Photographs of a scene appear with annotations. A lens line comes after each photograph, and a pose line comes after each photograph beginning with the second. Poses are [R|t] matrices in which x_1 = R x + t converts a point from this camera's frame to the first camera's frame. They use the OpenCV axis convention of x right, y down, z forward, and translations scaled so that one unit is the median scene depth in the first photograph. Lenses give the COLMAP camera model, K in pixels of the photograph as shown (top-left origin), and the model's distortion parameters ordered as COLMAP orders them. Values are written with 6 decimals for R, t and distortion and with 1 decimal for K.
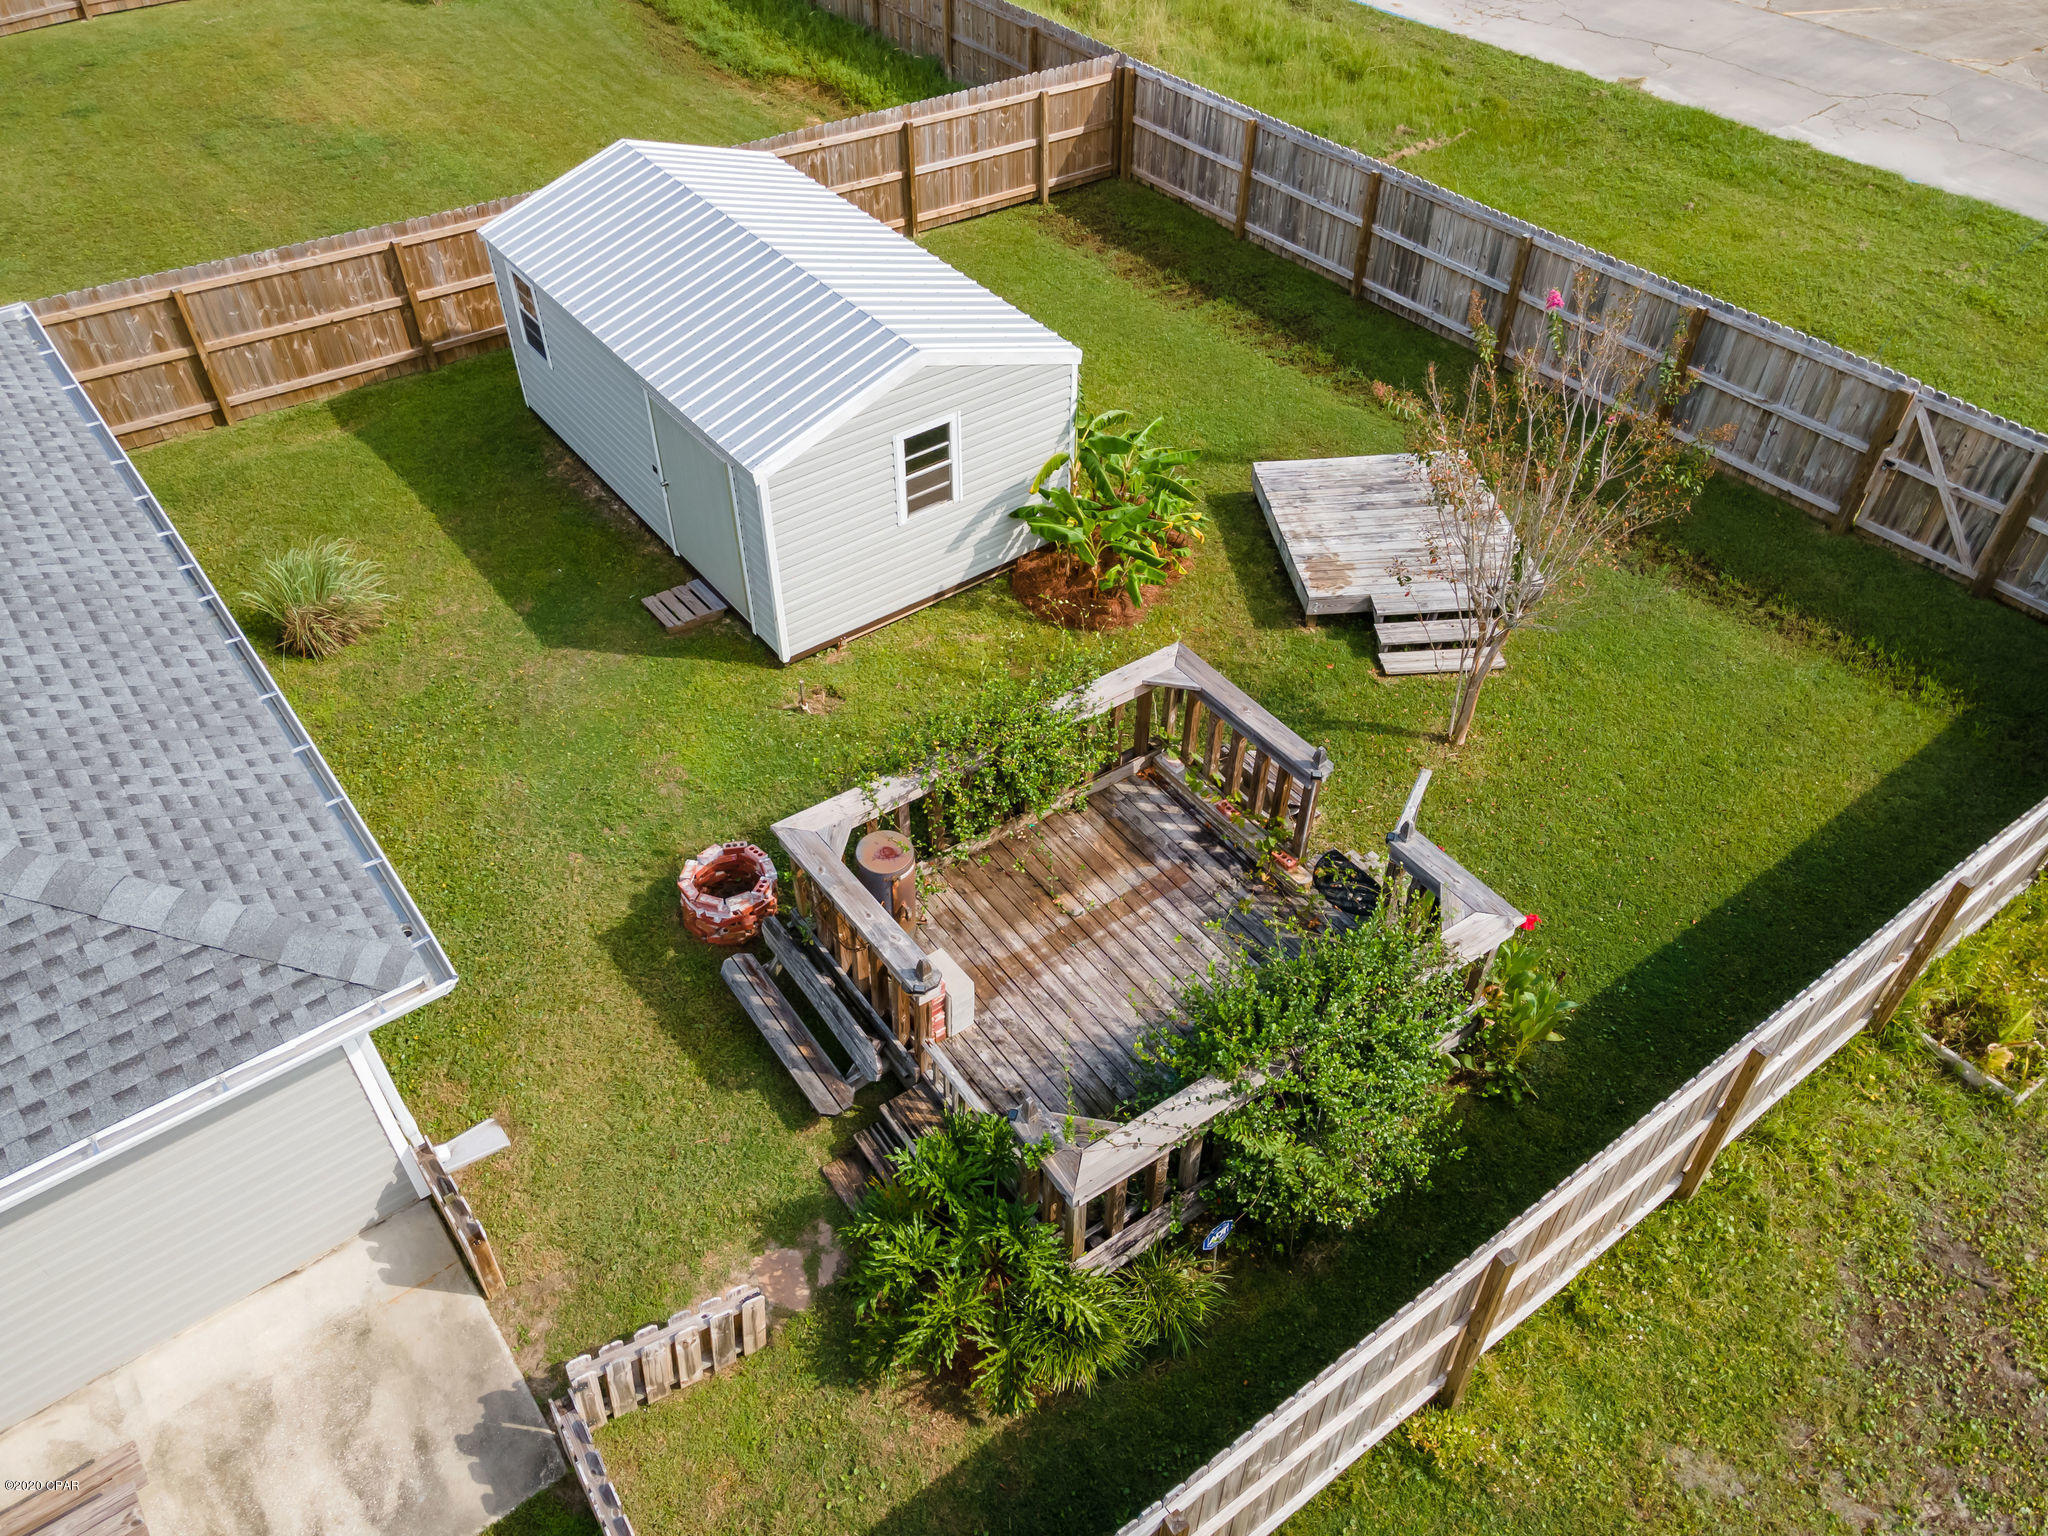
lens RADIAL K [[1513.2, 0, 1016.9], [0, 1513.2, 767.8], [0, 0, 1]] dist [0.058285, 0.004219]
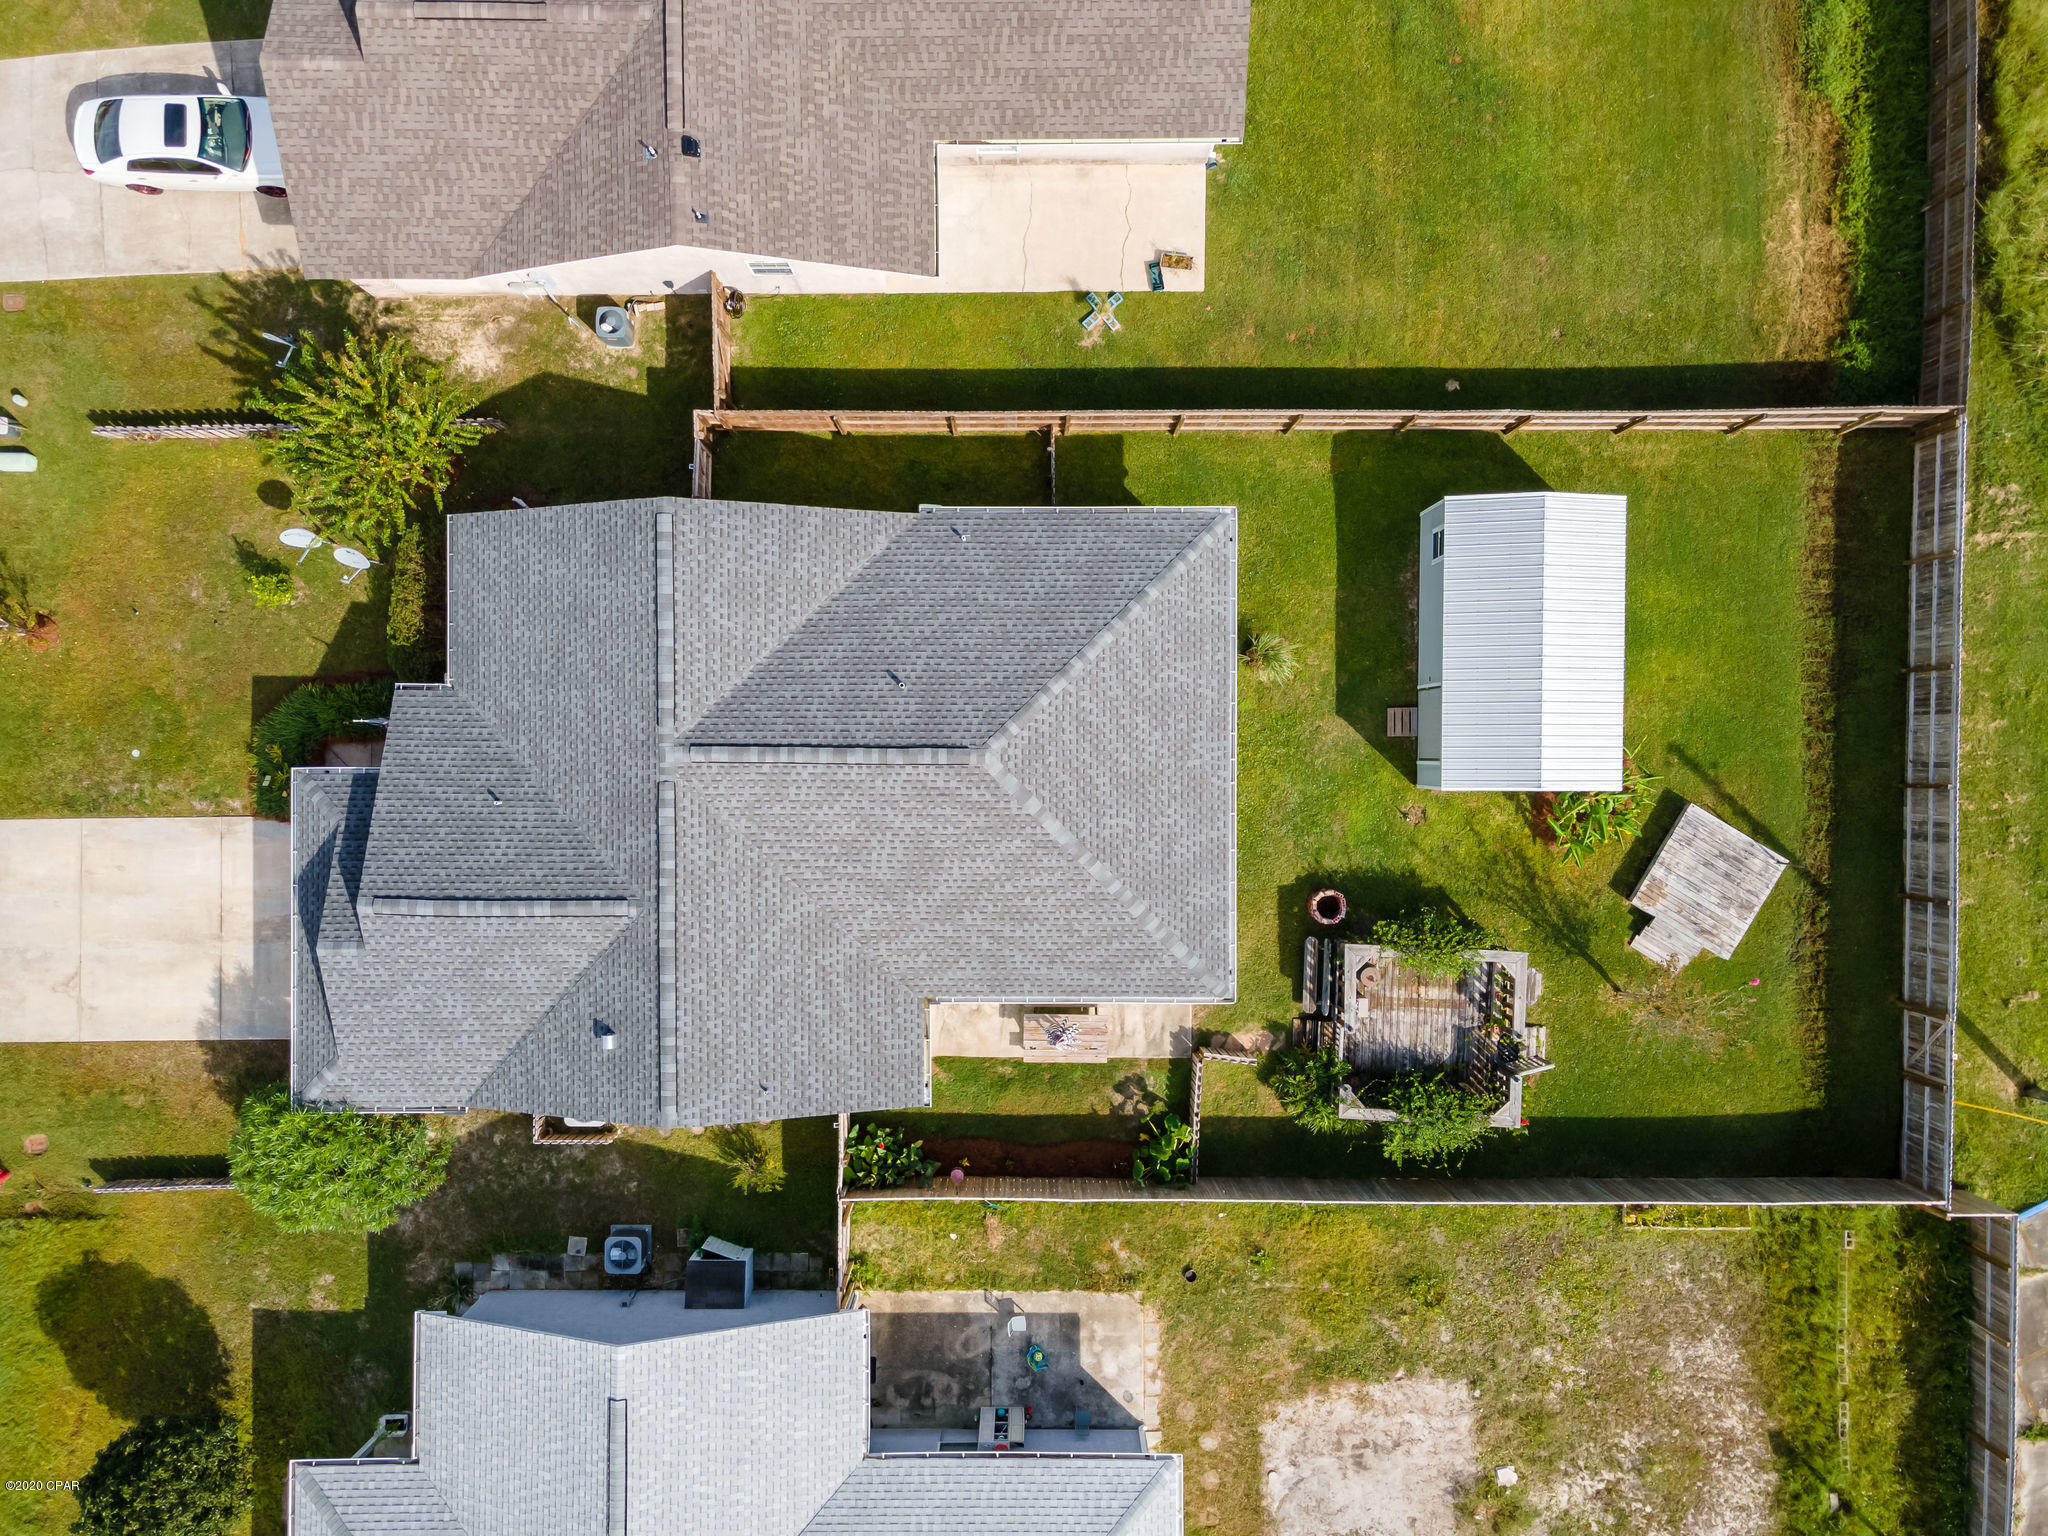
lens RADIAL K [[1521.2, 0, 1012.8], [0, 1521.2, 773.8], [0, 0, 1]] dist [-0.016369, 0.127884]
pose [[0.797245, 0.603553, 0.011131, -0.662485], [-0.415332, 0.535052, 0.735676, -1.477953], [0.438063, -0.591137, 0.677242, -0.768744]]
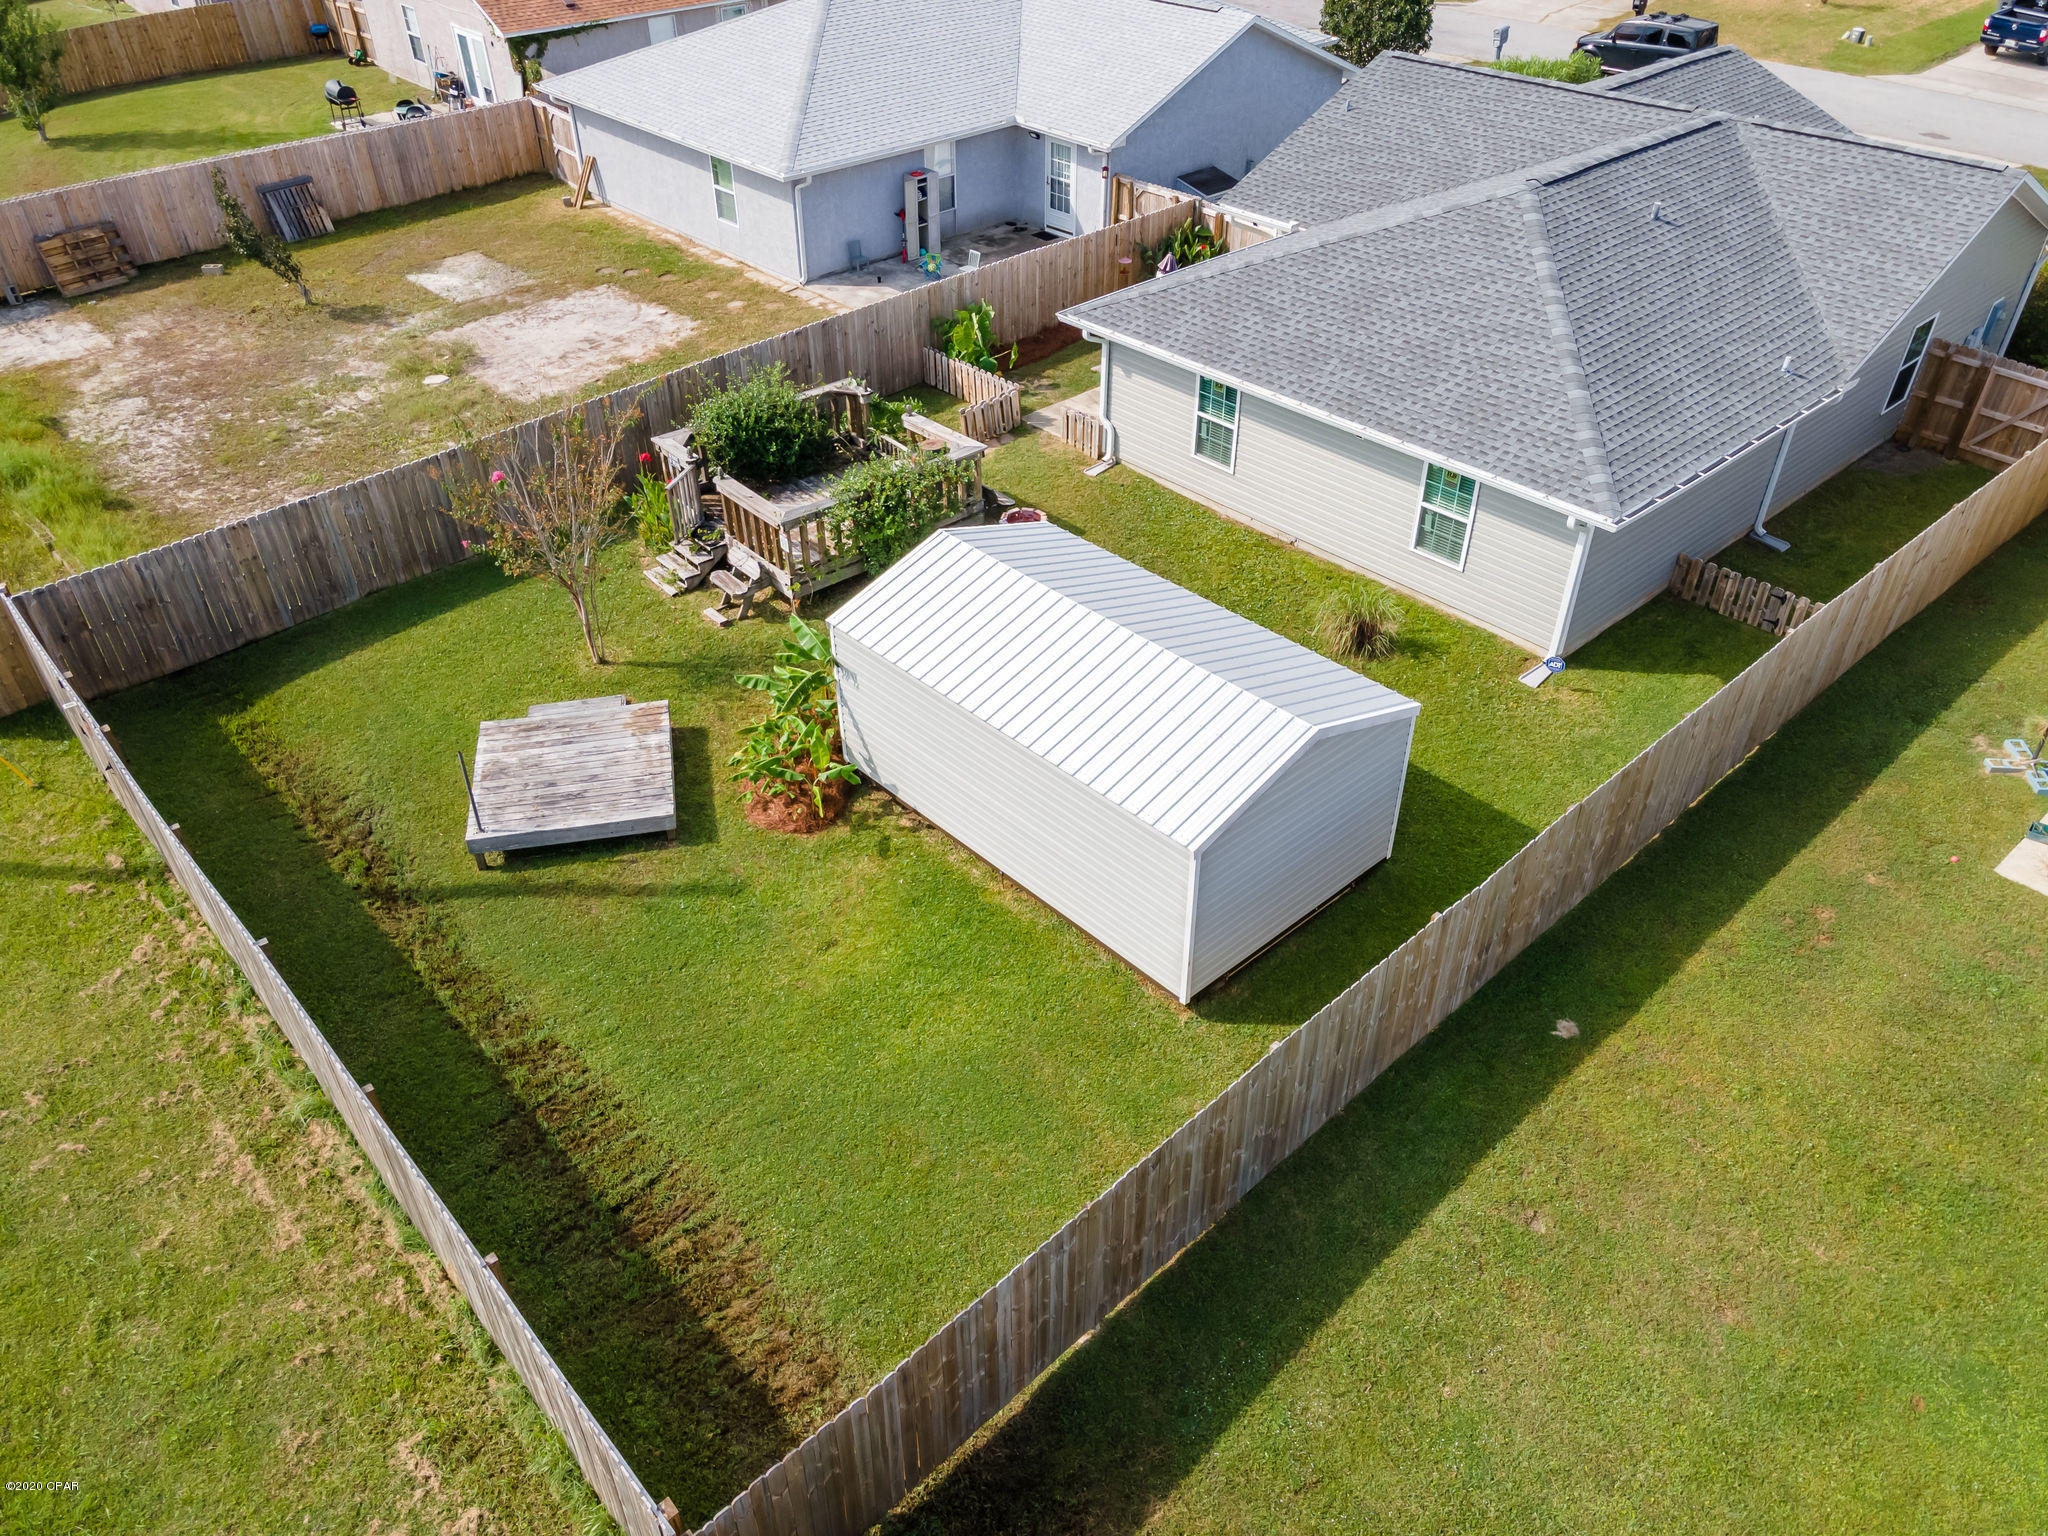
lens RADIAL K [[1521.2, 0, 1012.8], [0, 1521.2, 773.8], [0, 0, 1]] dist [-0.016369, 0.127884]
pose [[-0.995734, 0.066291, -0.064189, -0.022724], [-0.052691, 0.162599, 0.985284, -1.470818], [0.075752, 0.984463, -0.158412, 1.327641]]
